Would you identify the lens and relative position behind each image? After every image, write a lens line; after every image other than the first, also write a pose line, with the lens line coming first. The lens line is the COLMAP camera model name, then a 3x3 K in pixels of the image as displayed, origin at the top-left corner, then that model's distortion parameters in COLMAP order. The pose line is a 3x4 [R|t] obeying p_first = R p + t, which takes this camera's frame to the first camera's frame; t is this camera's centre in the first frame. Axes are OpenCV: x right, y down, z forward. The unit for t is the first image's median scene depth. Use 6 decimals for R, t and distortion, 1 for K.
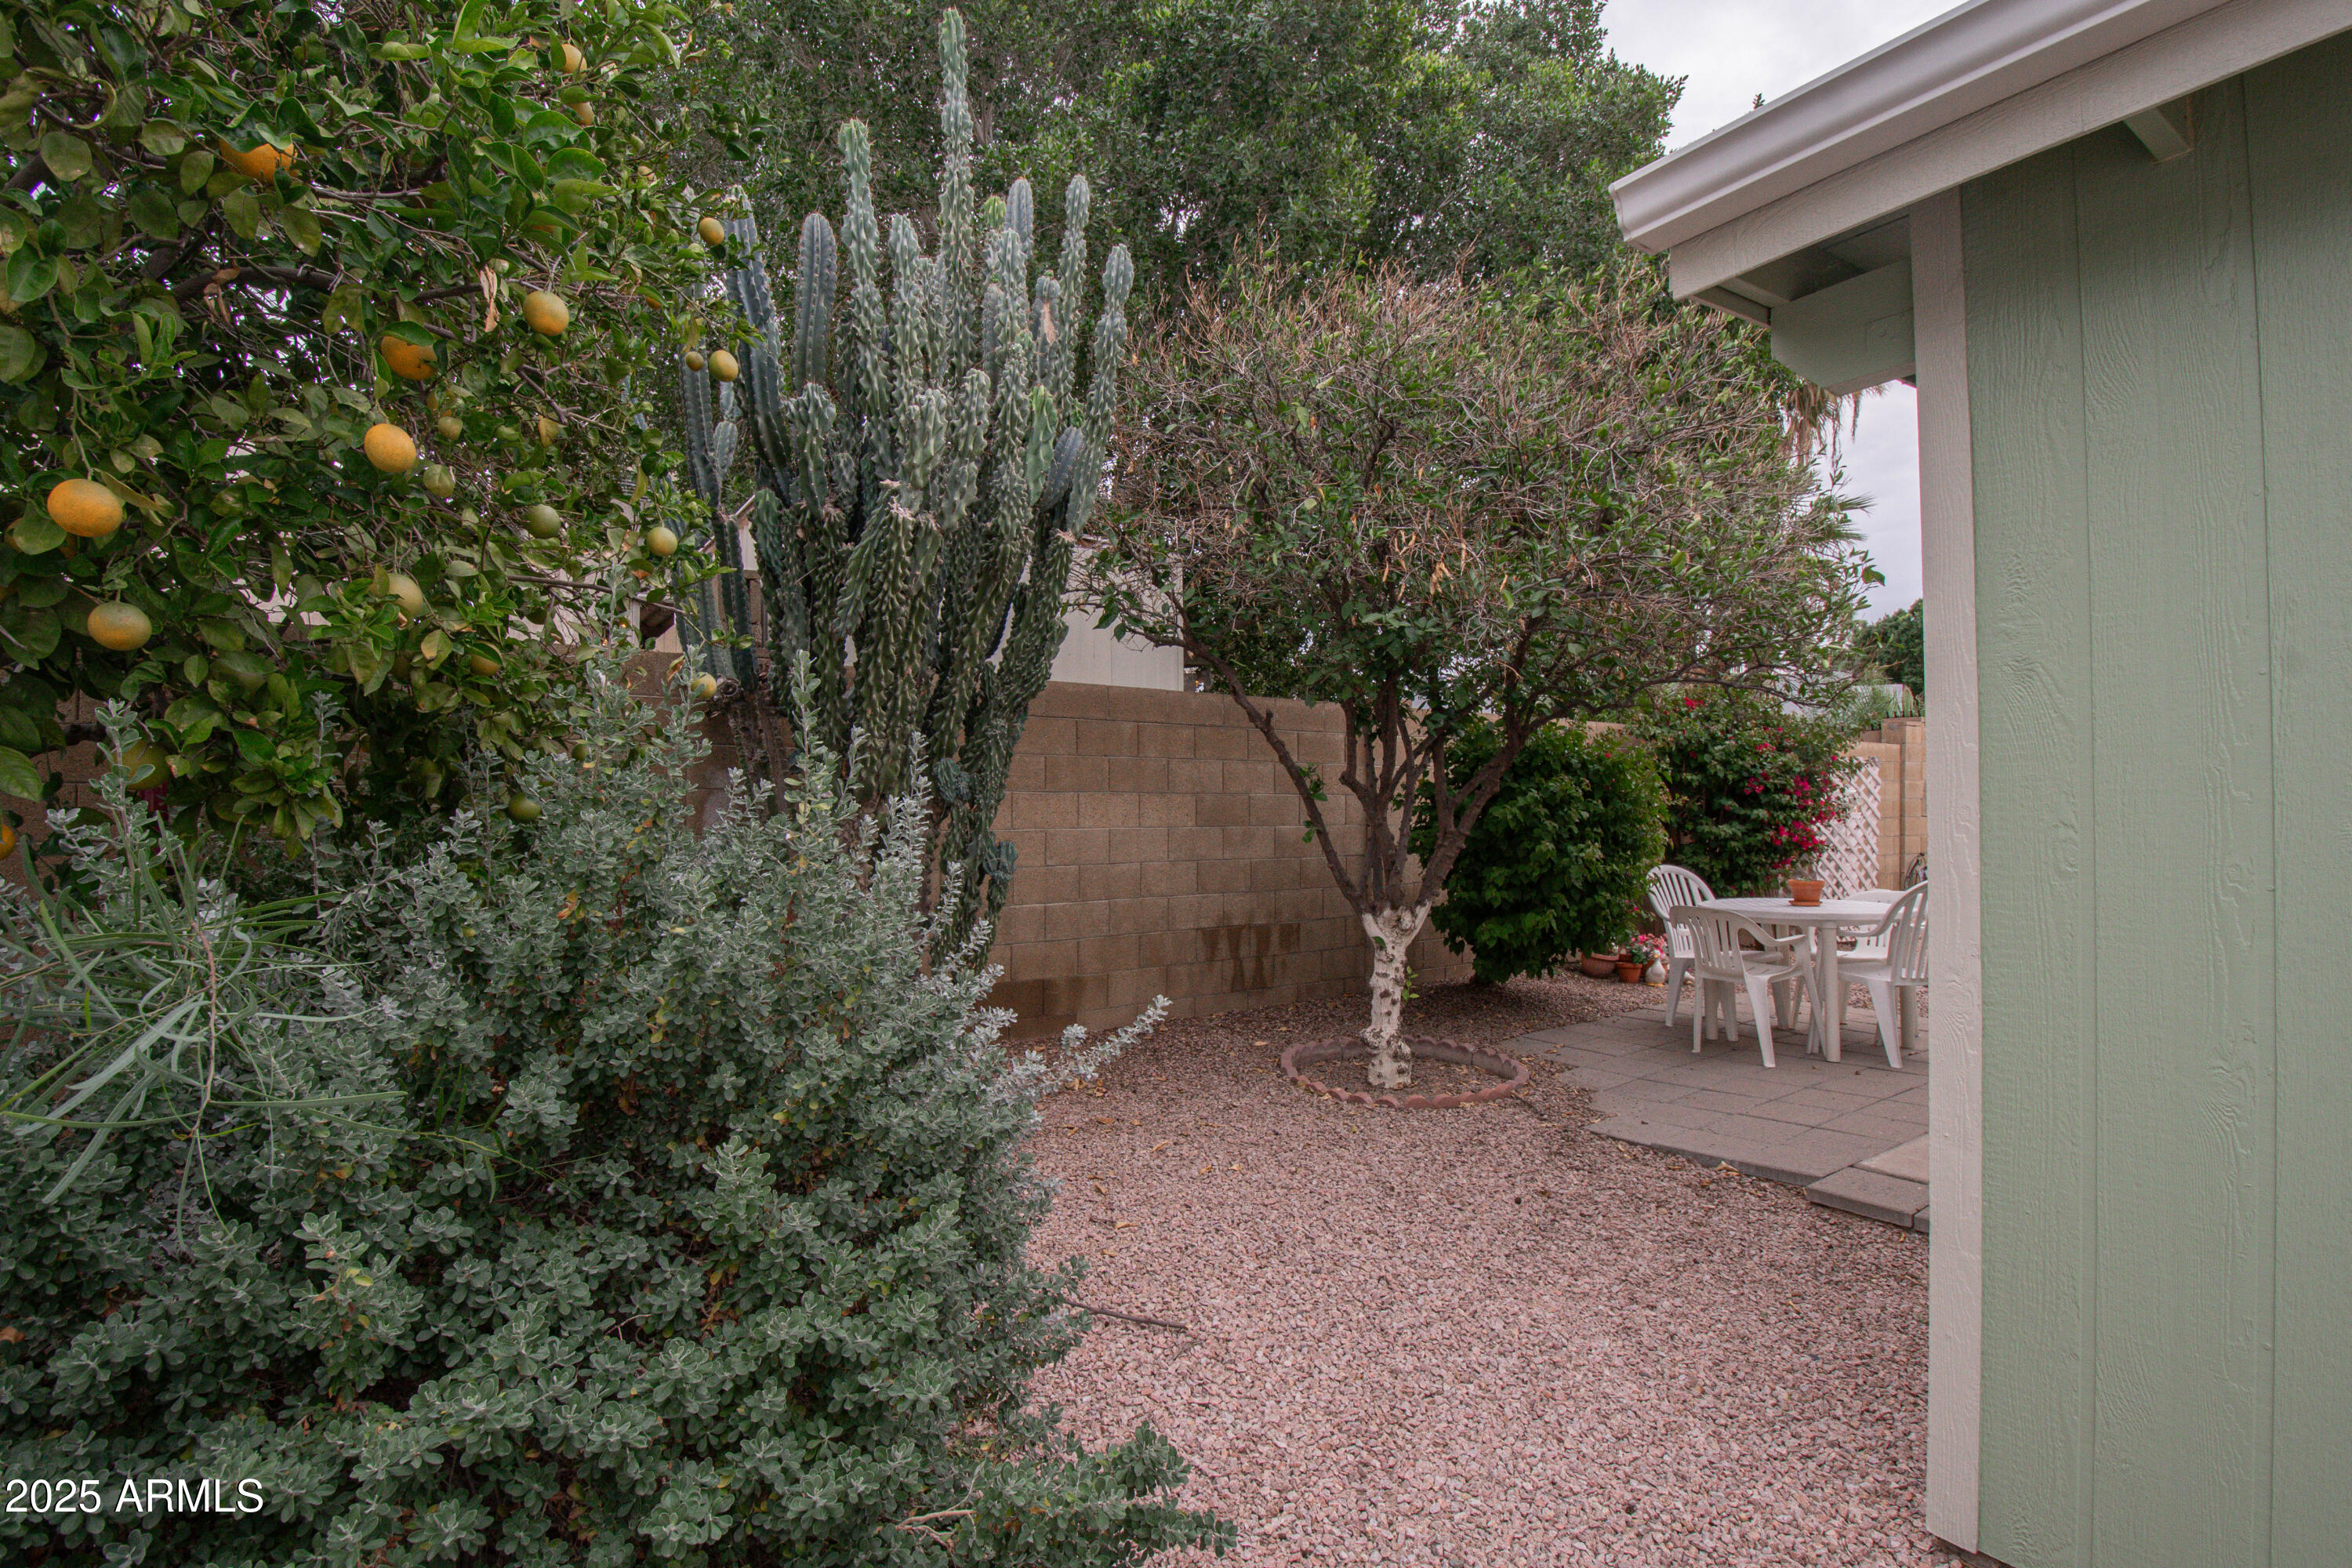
lens RADIAL K [[1056.7, 0, 1156.8], [0, 1056.7, 785.5], [0, 0, 1]] dist [0.004754, -0.015683]
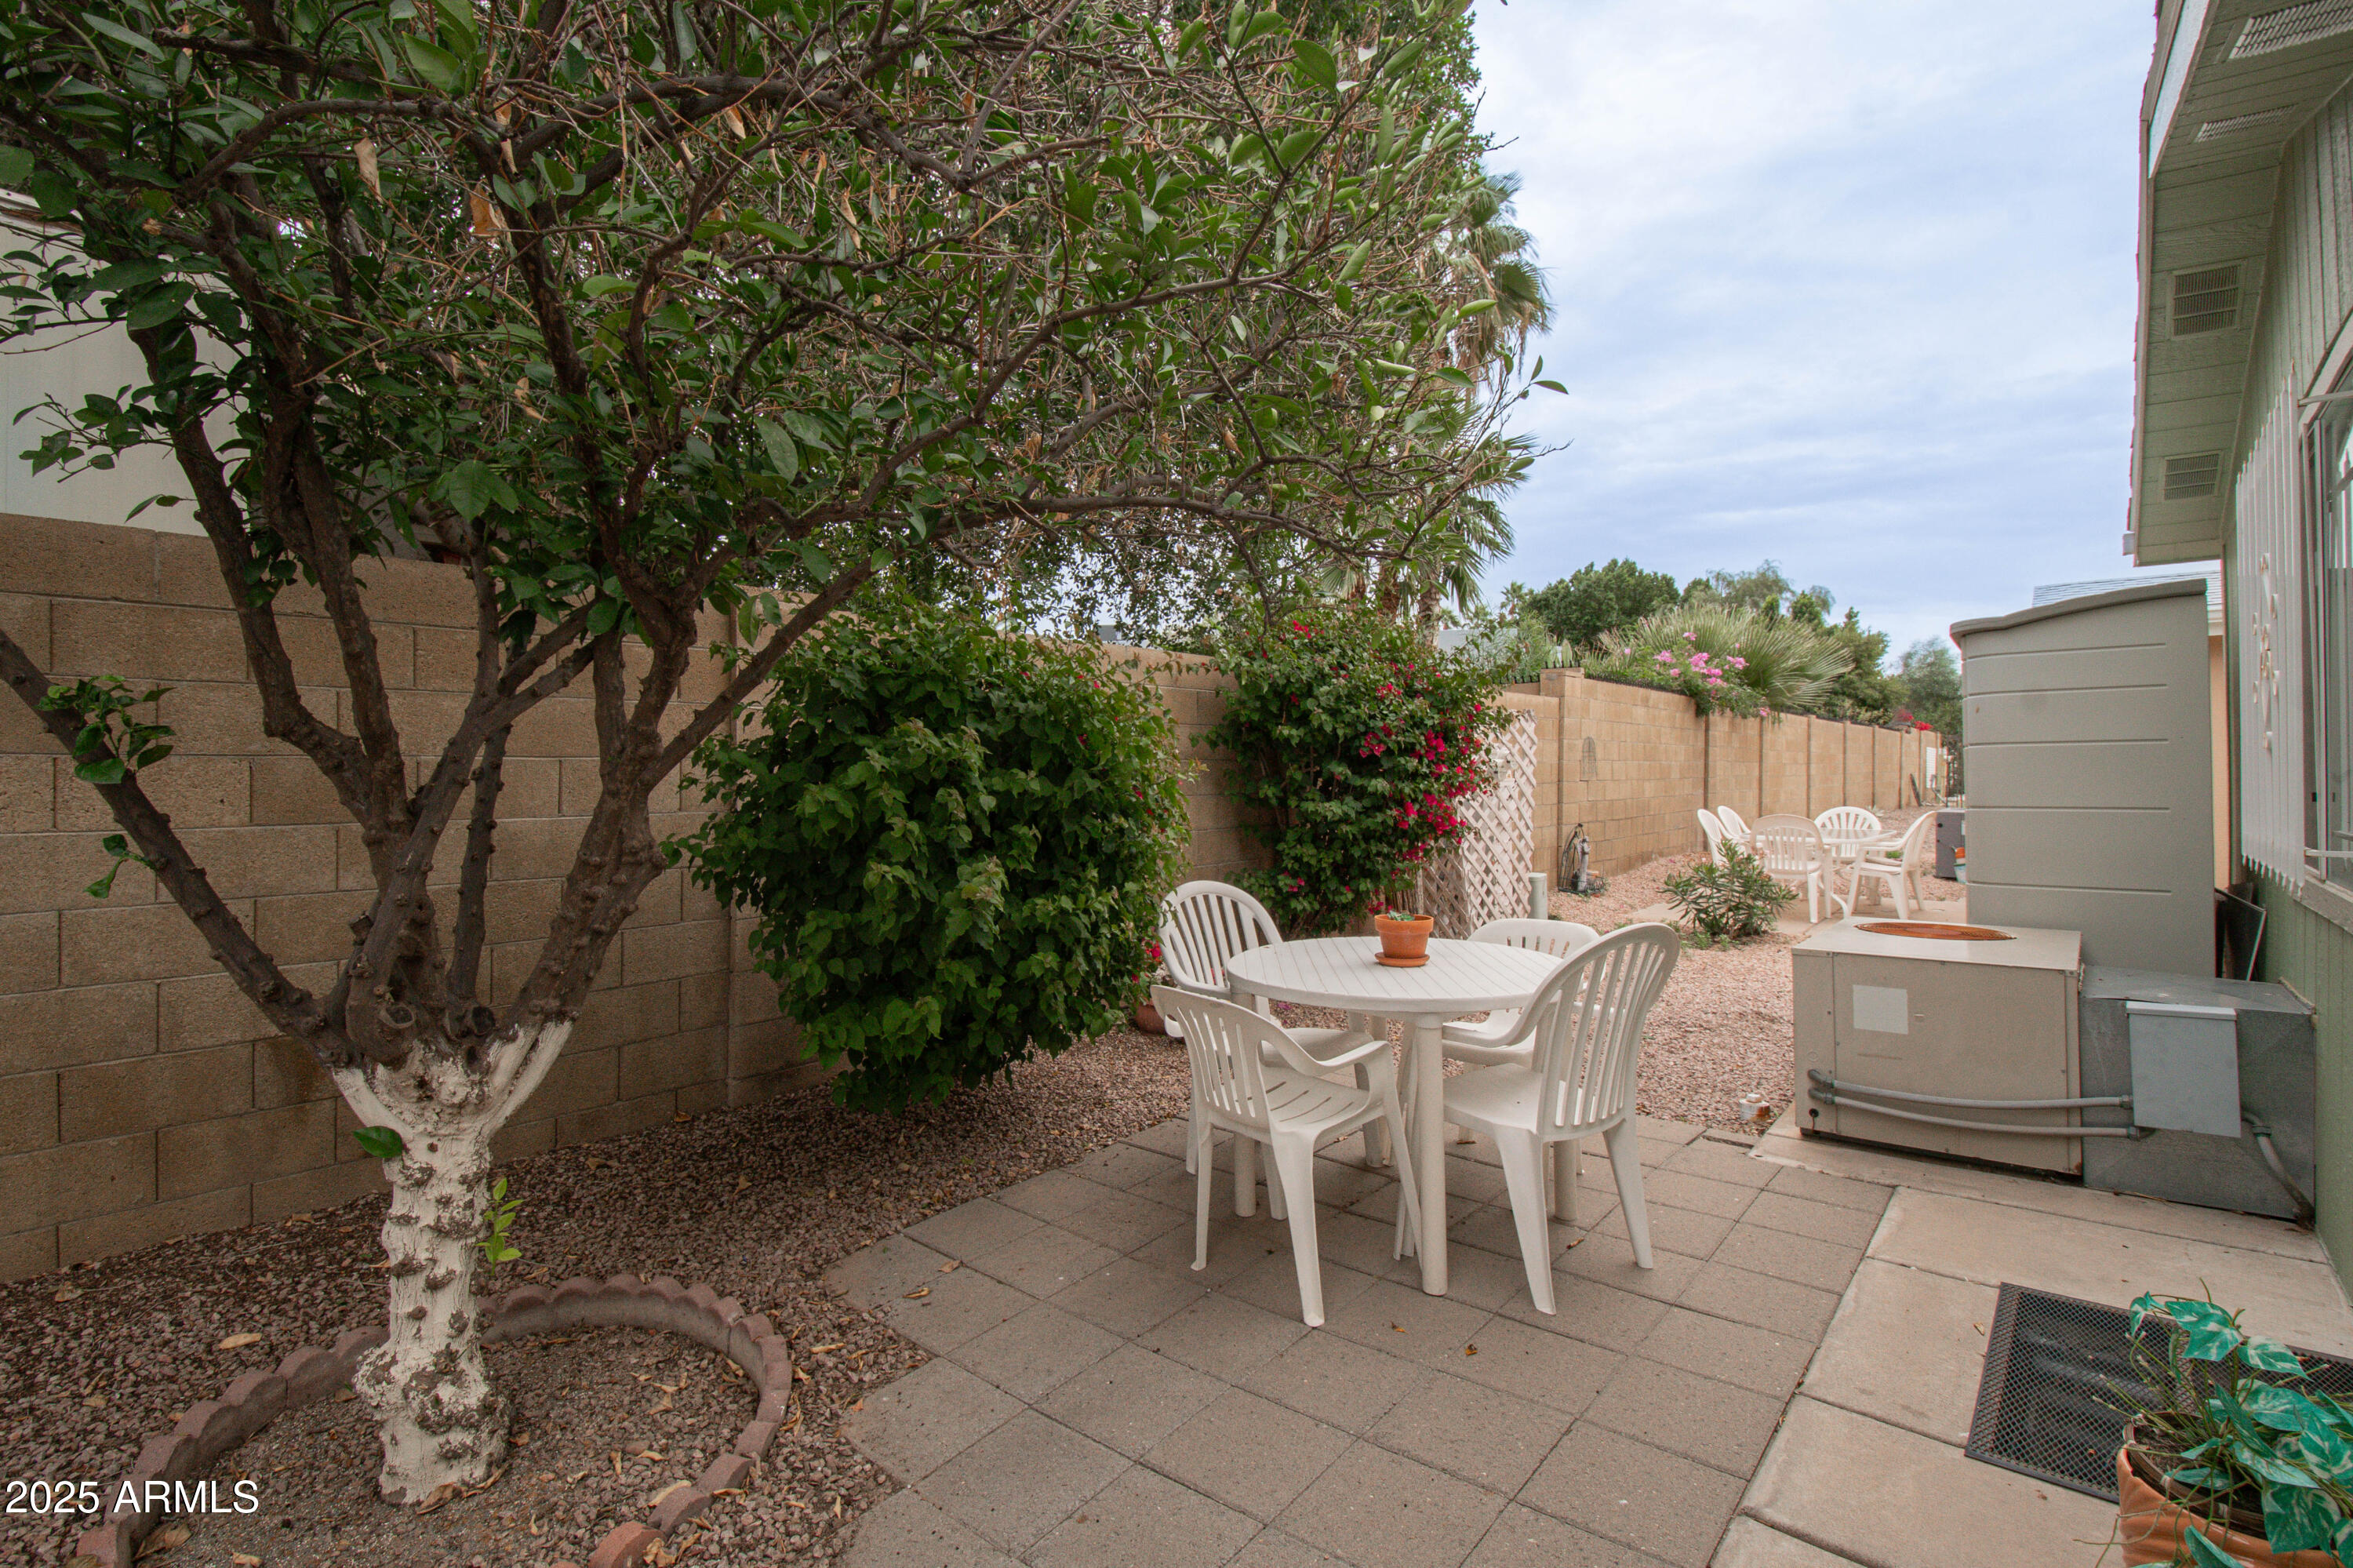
lens RADIAL K [[1030.8, 0, 1167.5], [0, 1030.8, 763.6], [0, 0, 1]] dist [-0.002260, -0.000211]
pose [[0.968881, -0.002615, 0.247513, 0.262771], [-0.001726, 0.999849, 0.017320, 0.001062], [-0.247521, -0.017208, 0.968730, 0.370511]]
